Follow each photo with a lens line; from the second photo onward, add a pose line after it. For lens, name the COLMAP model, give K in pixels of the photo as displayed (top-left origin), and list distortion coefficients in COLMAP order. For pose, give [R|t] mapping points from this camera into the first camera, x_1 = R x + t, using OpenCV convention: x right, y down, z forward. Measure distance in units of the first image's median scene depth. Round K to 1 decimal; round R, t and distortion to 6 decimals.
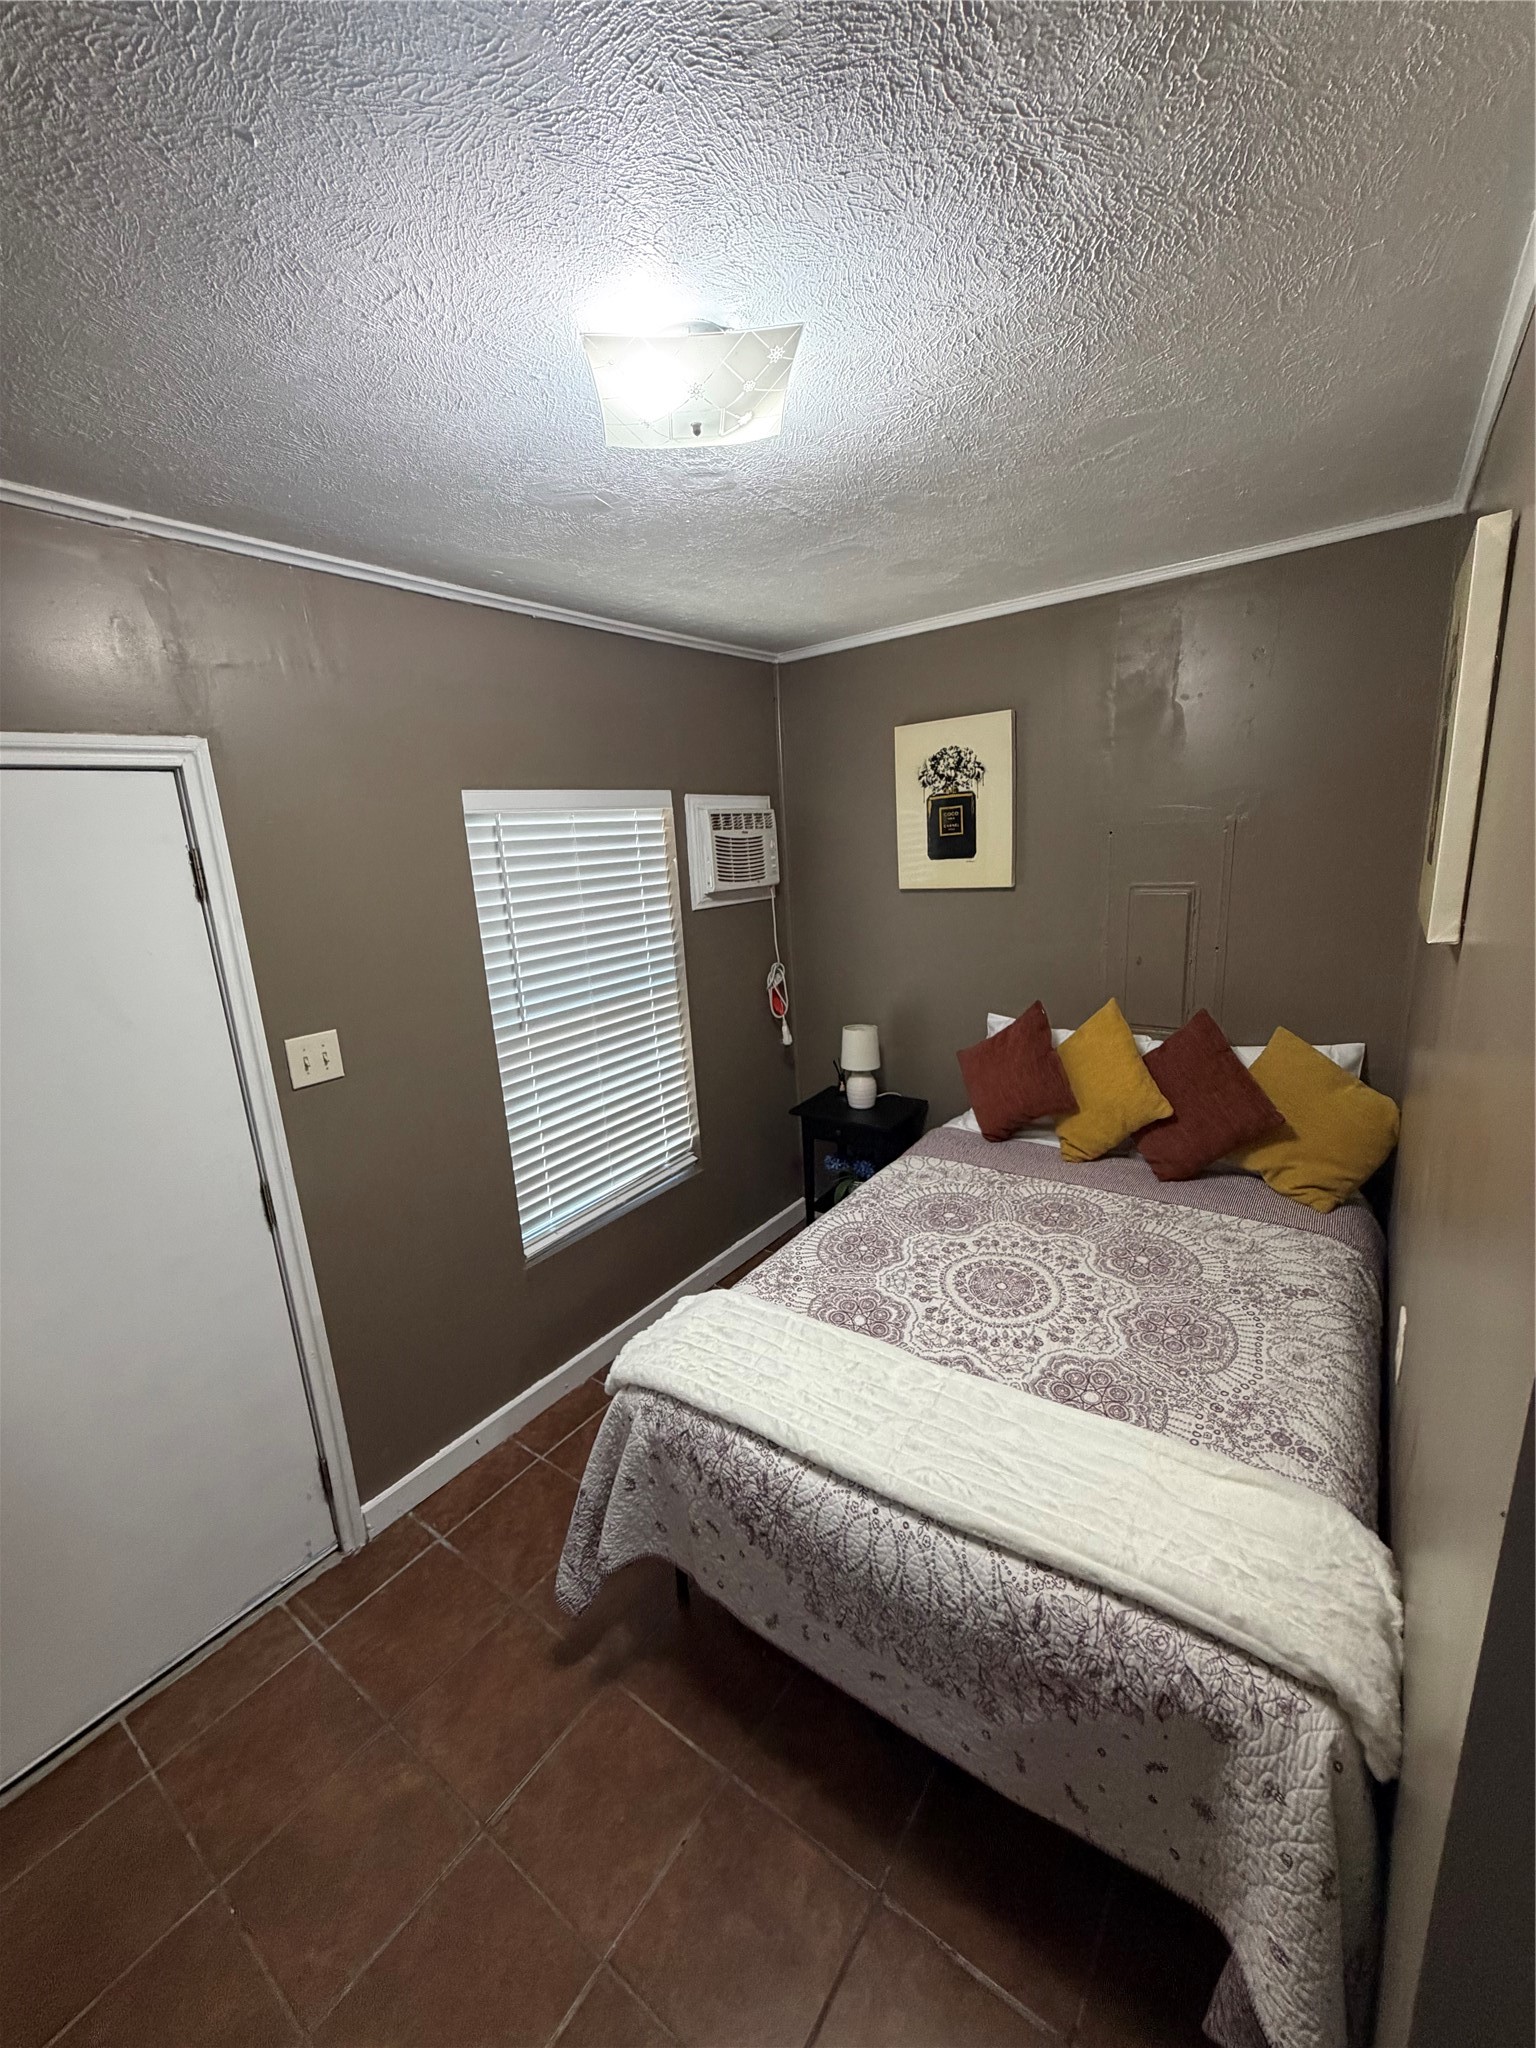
lens RADIAL K [[812.7, 0, 764.4], [0, 812.7, 1022.4], [0, 0, 1]] dist [-0.001193, -0.000139]
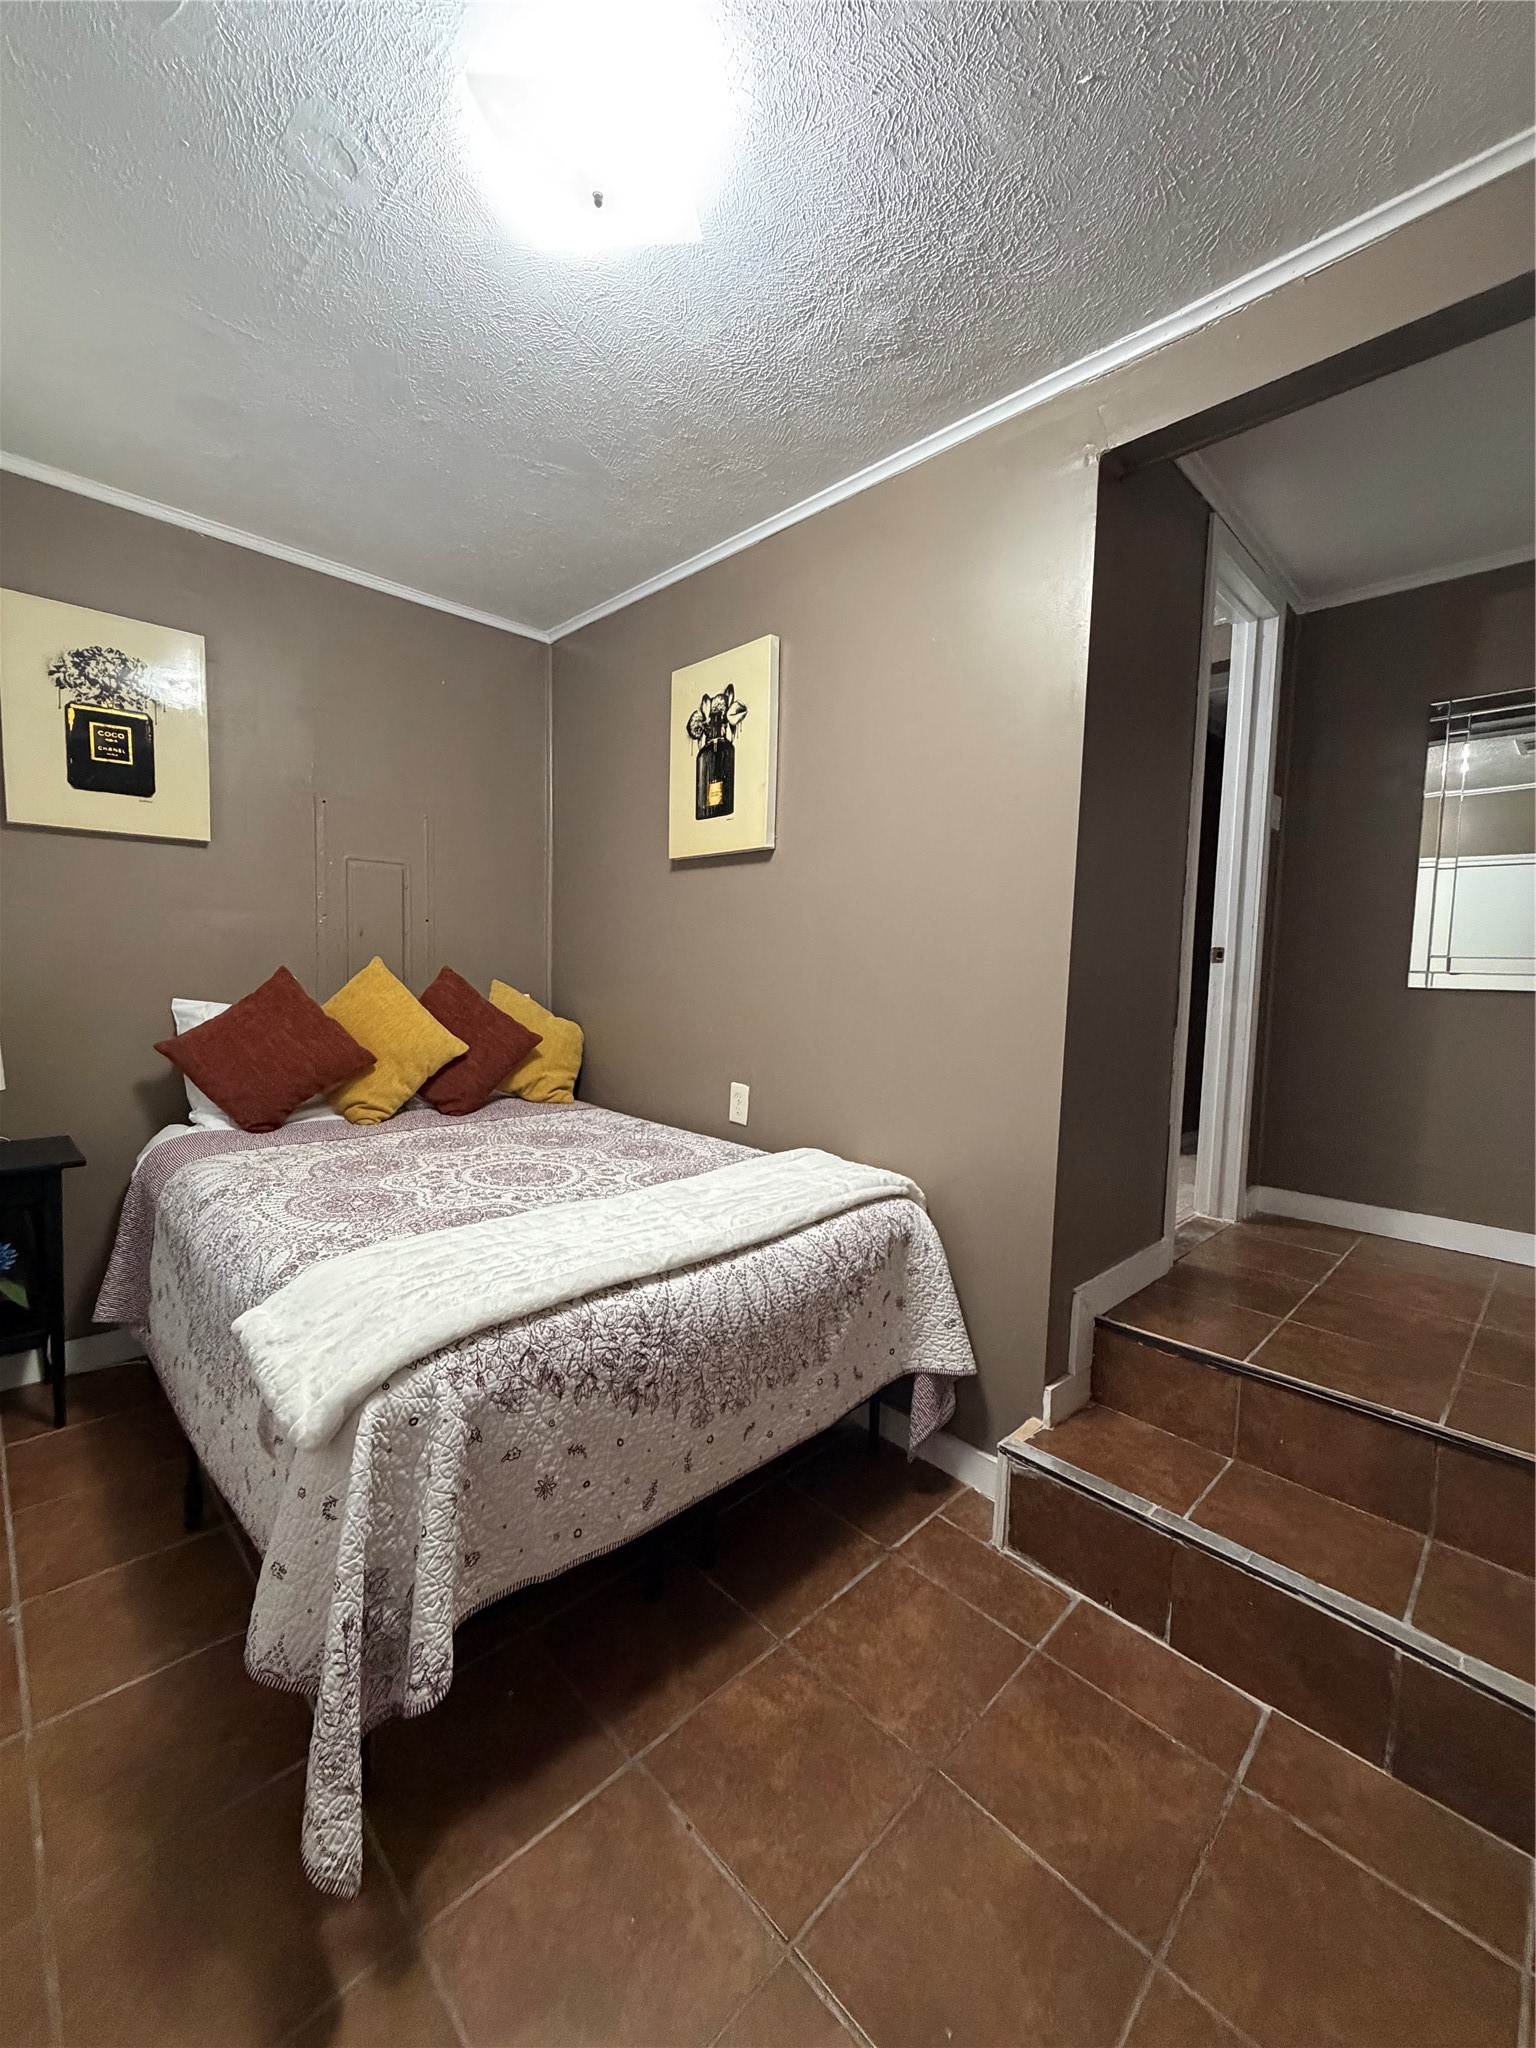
lens RADIAL K [[812.7, 0, 768.1], [0, 812.7, 1021.8], [0, 0, 1]] dist [-0.001193, -0.000139]
pose [[0.153935, -0.003107, 0.988076, -0.779251], [0.188721, 0.981678, -0.026315, 0.263644], [-0.969891, 0.190522, 0.151701, 0.604457]]
